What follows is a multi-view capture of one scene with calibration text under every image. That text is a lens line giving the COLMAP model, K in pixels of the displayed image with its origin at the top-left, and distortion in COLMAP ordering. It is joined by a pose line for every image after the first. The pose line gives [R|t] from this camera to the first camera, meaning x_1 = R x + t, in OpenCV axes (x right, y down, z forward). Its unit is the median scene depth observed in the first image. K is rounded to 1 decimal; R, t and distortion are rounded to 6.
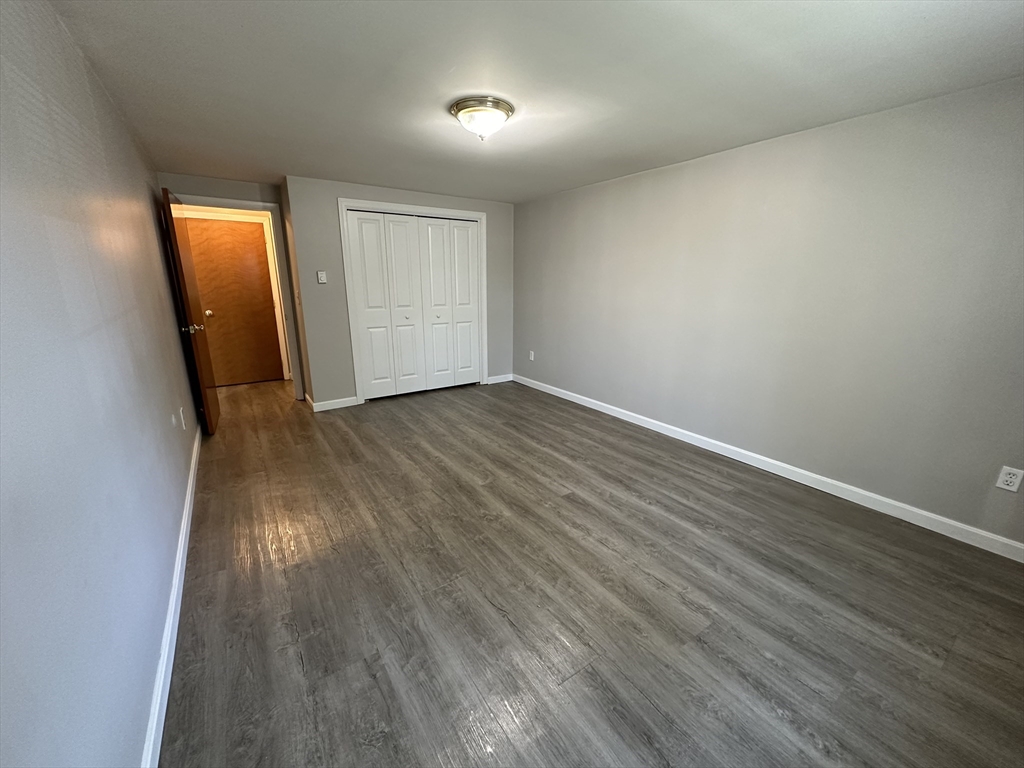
lens RADIAL K [[406.3, 0, 510.0], [0, 406.3, 382.8], [0, 0, 1]] dist [-0.001976, -0.000321]
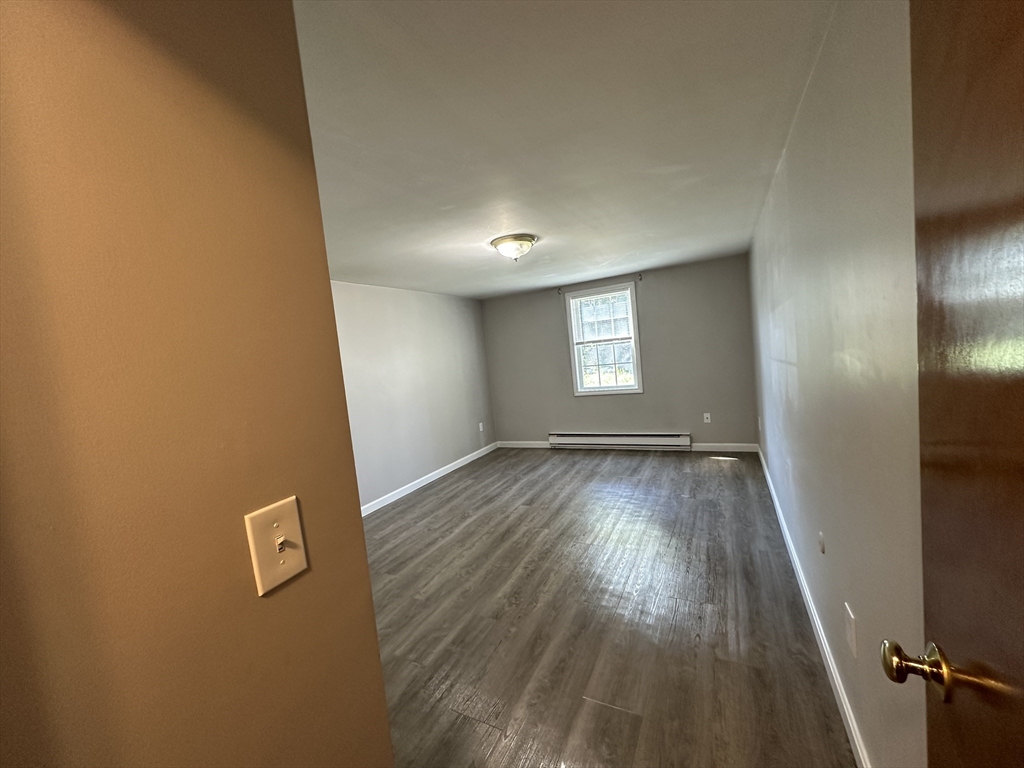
lens RADIAL K [[406.3, 0, 512.7], [0, 406.3, 386.2], [0, 0, 1]] dist [-0.001976, -0.000321]
pose [[-0.477923, -0.028400, 0.877942, -0.942356], [0.312502, 0.928591, 0.200154, -0.362279], [-0.820934, 0.370017, -0.434920, 1.311285]]
